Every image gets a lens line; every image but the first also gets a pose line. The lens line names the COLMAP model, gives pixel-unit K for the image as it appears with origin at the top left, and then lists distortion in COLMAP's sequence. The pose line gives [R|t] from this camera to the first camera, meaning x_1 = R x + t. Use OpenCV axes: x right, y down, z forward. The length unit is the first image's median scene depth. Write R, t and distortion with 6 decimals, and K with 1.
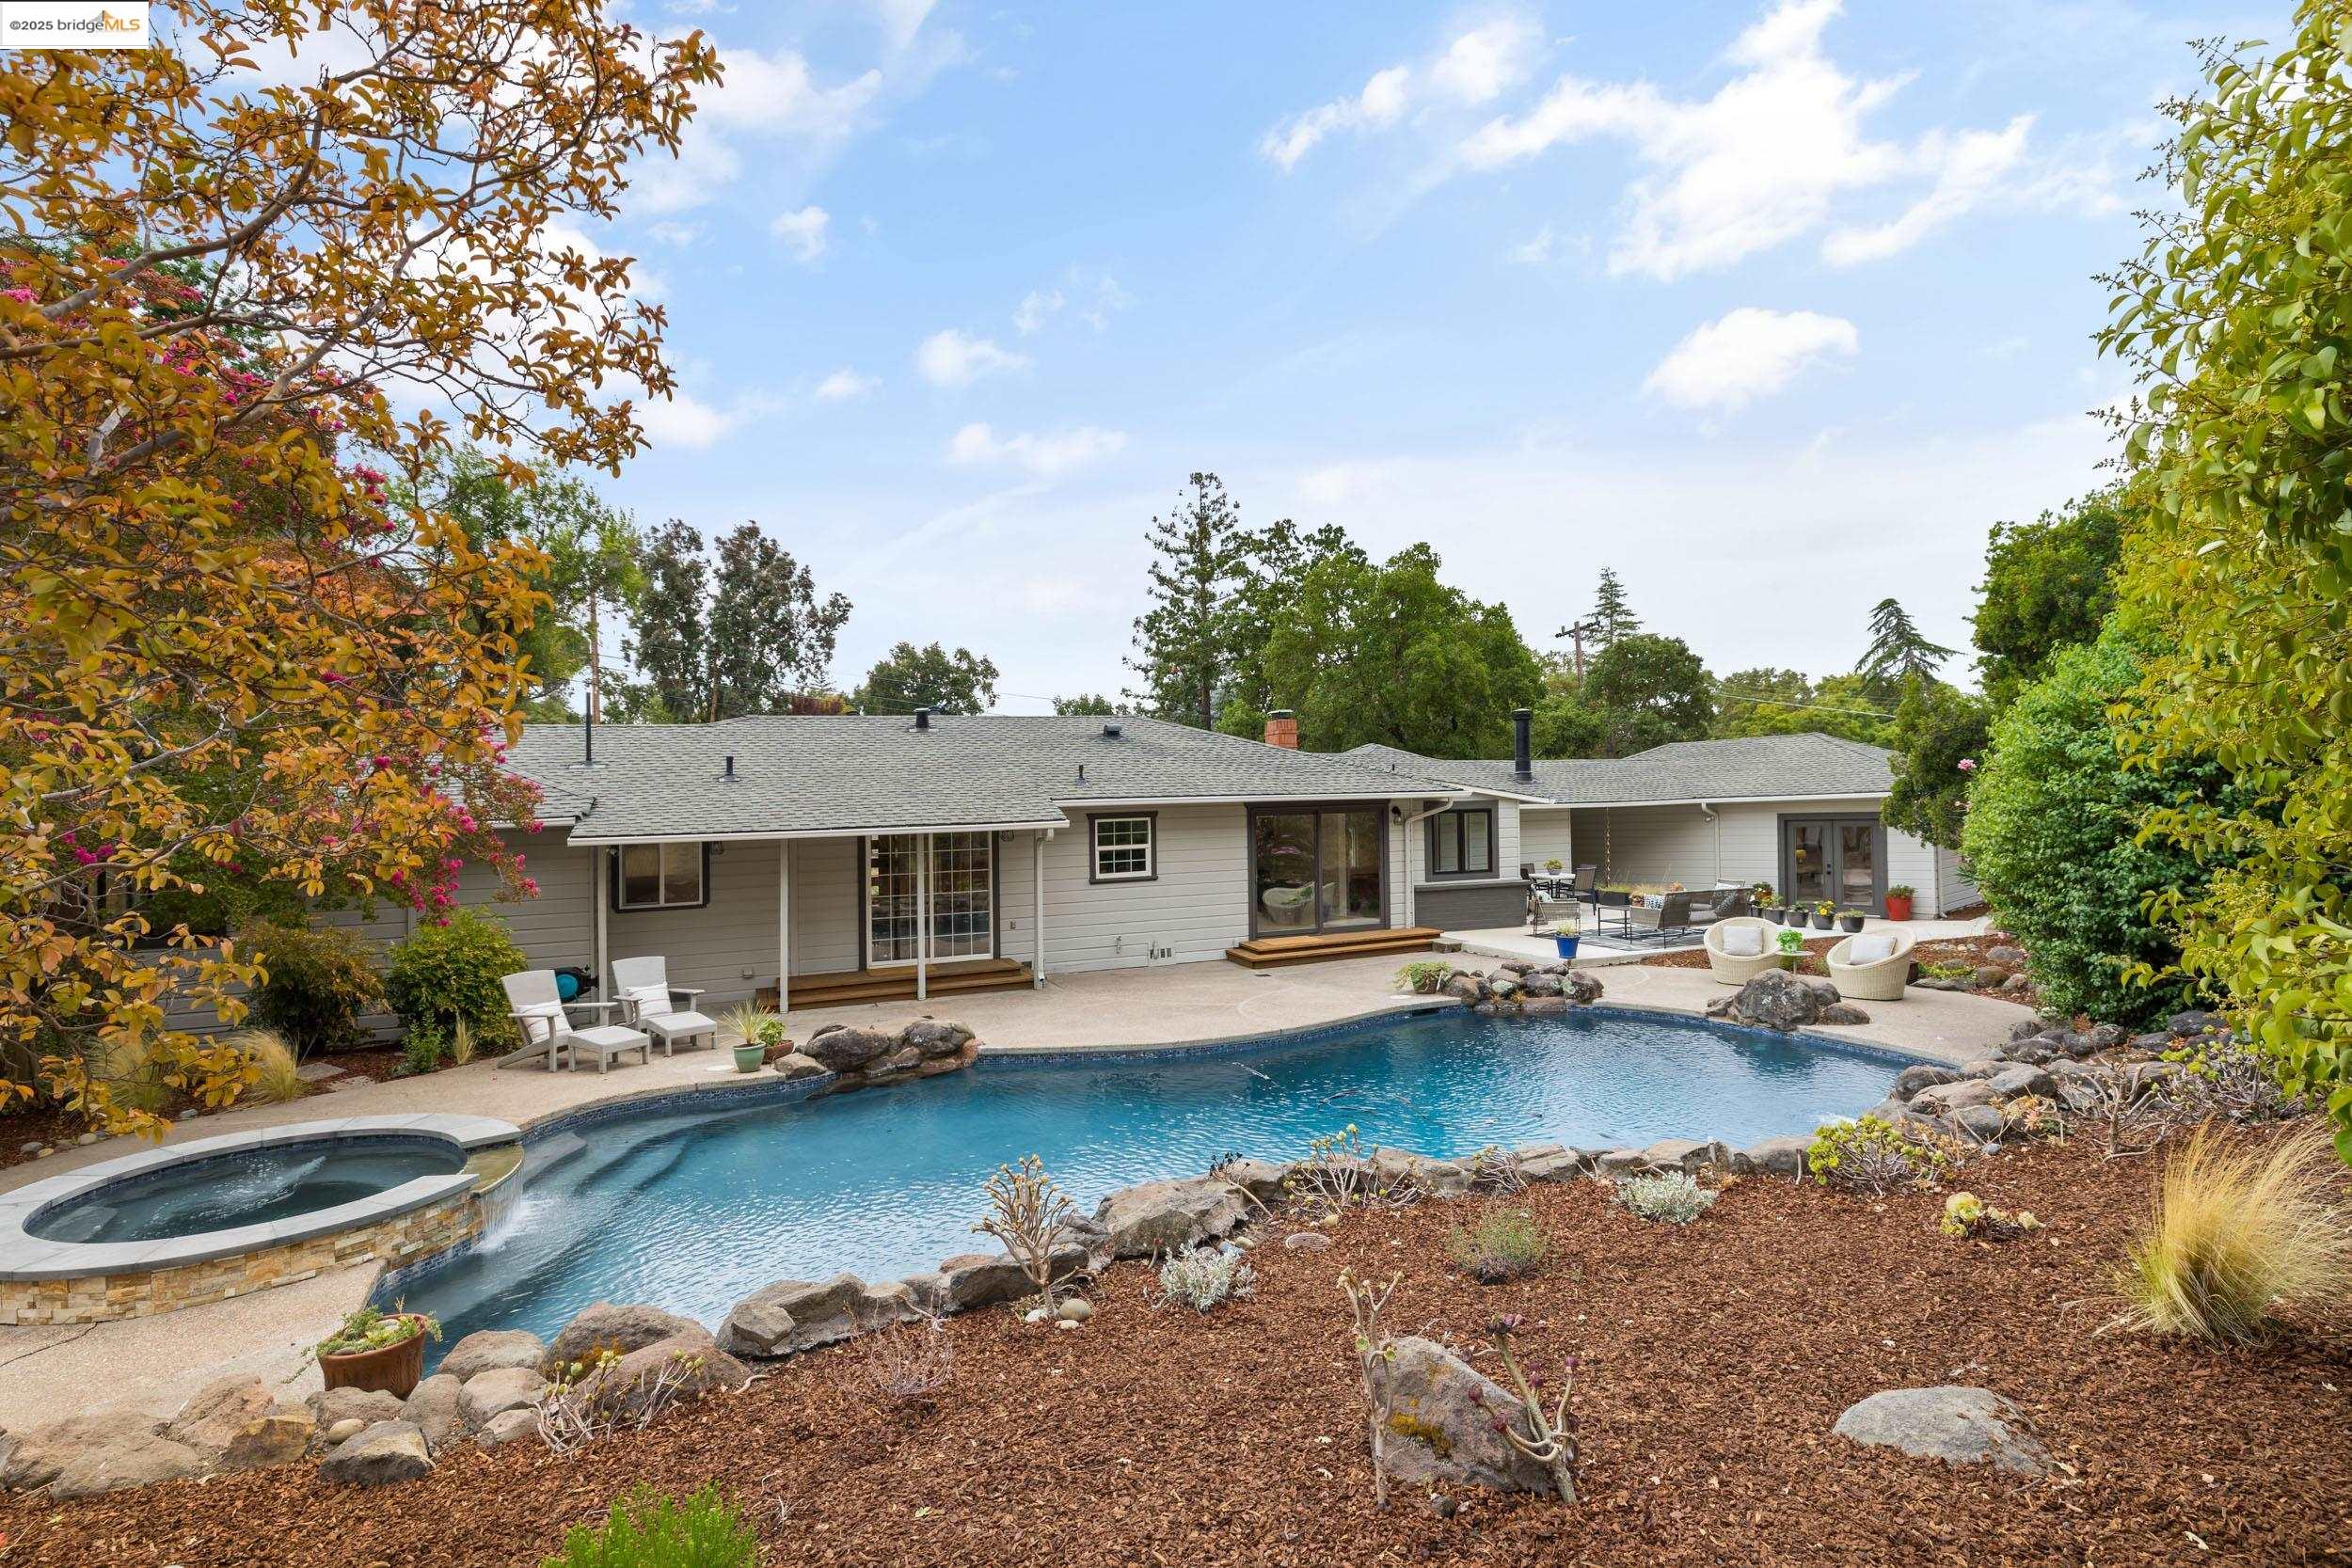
lens RADIAL K [[1108.9, 0, 1174.2], [0, 1108.9, 792.0], [0, 0, 1]] dist [-0.005295, 0.000148]
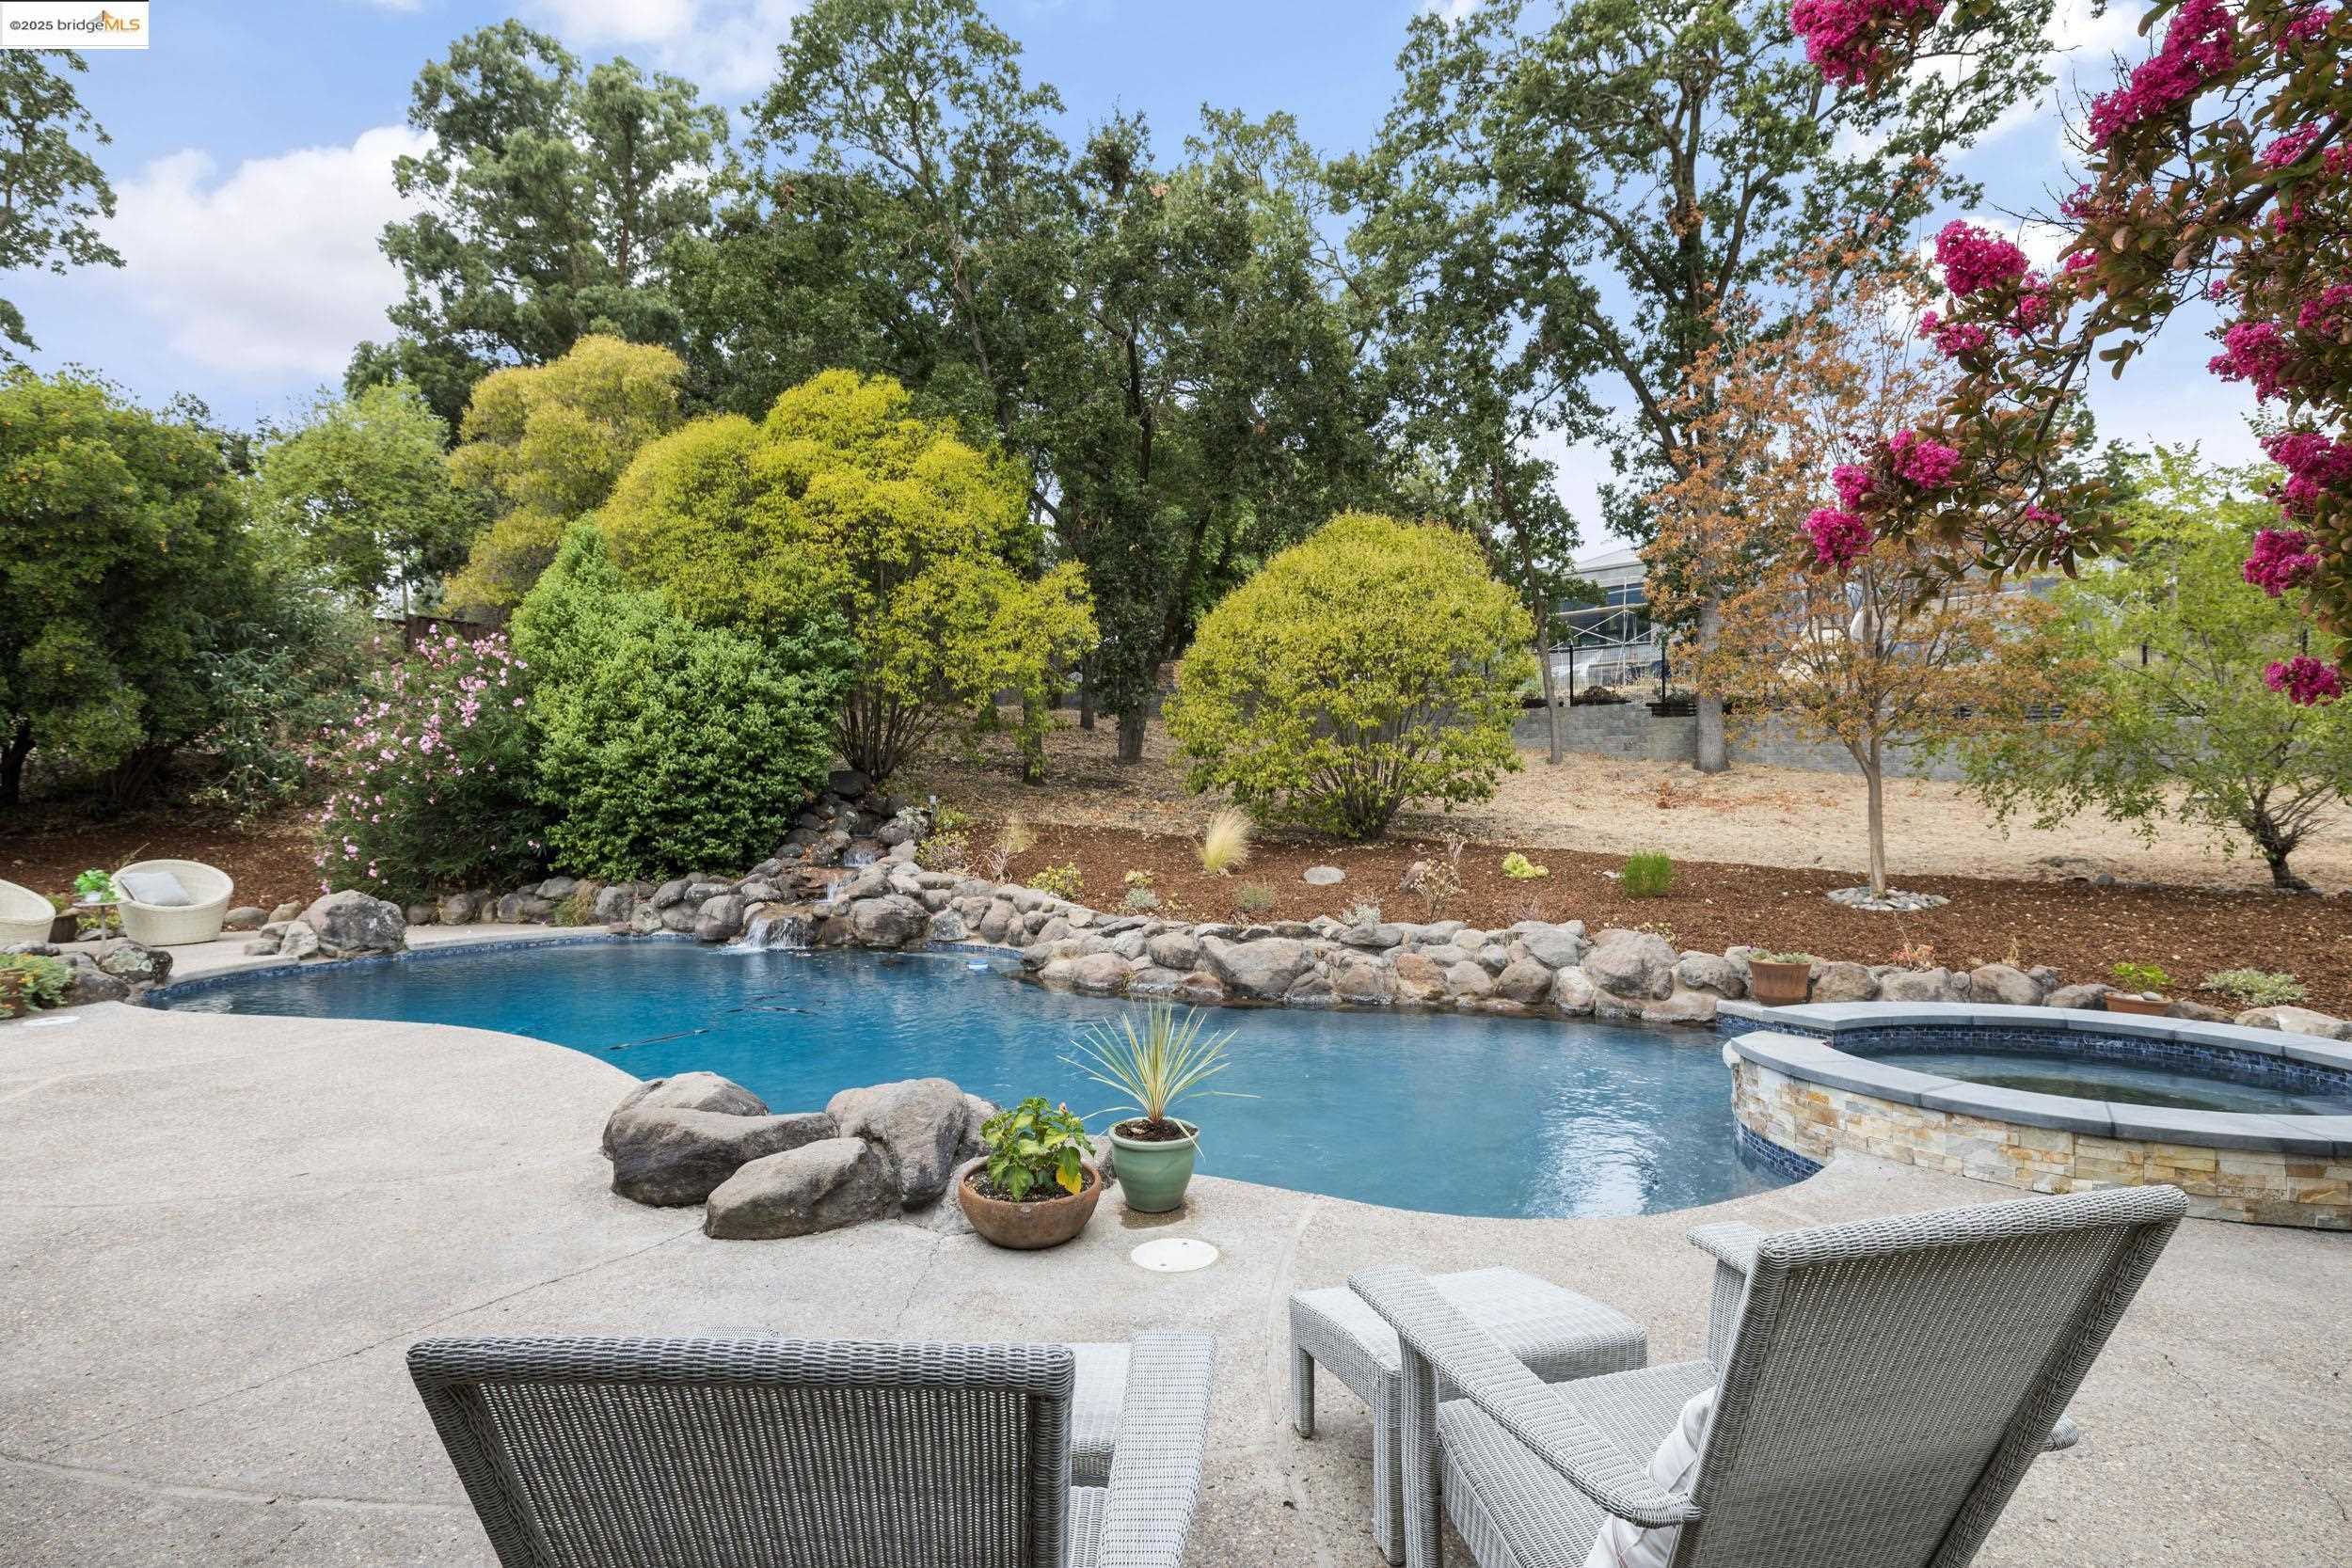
lens RADIAL K [[1263.5, 0, 1175.9], [0, 1263.5, 785.2], [0, 0, 1]] dist [-0.000554, 0.001263]
pose [[-0.628534, 0.038407, 0.776833, -0.442623], [0.004709, 0.998950, -0.045579, 0.084859], [-0.777768, -0.024990, -0.628055, 0.763698]]
